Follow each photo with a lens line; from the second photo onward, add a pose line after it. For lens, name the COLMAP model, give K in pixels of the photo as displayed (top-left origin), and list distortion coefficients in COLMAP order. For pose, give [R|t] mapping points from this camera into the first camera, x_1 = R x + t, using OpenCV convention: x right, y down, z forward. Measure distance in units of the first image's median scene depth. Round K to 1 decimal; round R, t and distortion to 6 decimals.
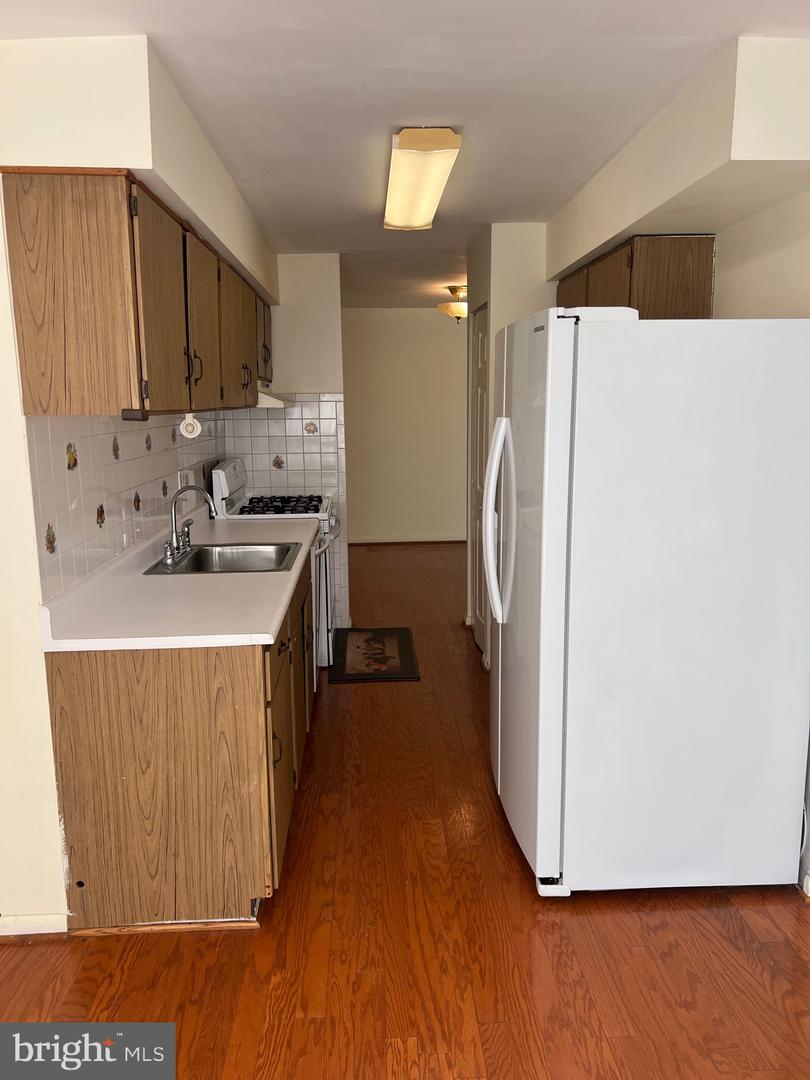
lens RADIAL K [[810.6, 0, 405.0], [0, 810.6, 540.0], [0, 0, 1]] dist [0.066102, -0.064191]
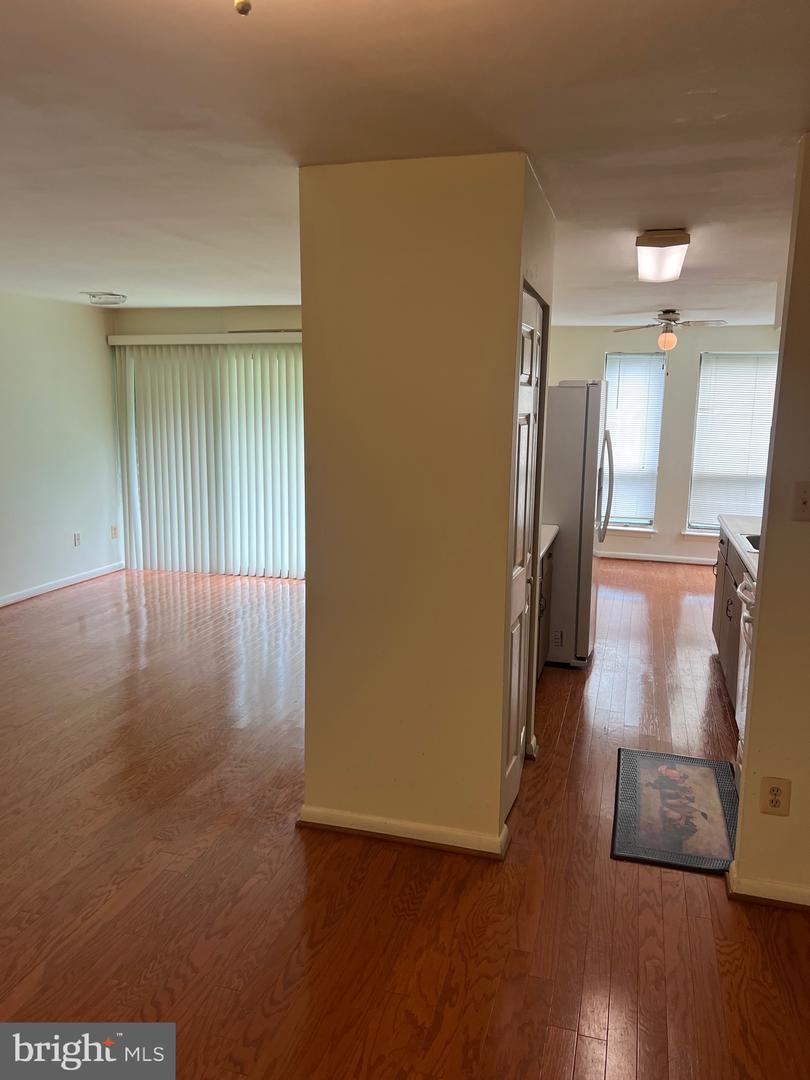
lens RADIAL K [[813.8, 0, 403.1], [0, 813.8, 546.5], [0, 0, 1]] dist [0.083147, -0.085495]
pose [[-0.945412, -0.061421, 0.320037, -0.031362], [0.051385, 0.941695, 0.332522, -0.337388], [-0.321801, 0.330815, -0.887133, 1.782017]]
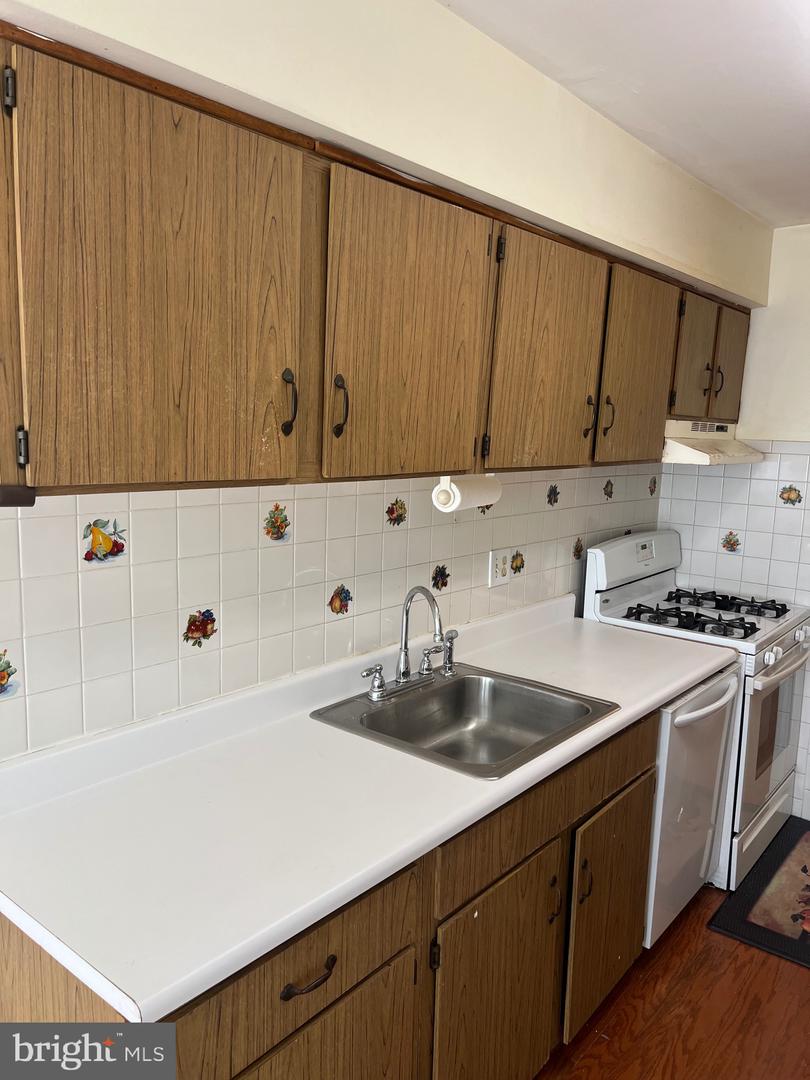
lens RADIAL K [[813.8, 0, 403.1], [0, 813.8, 546.5], [0, 0, 1]] dist [0.083147, -0.085495]
pose [[0.740237, 0.133730, -0.658912, 0.104400], [-0.150952, 0.988057, 0.030948, -0.084733], [0.655181, 0.076555, 0.751583, 0.372862]]
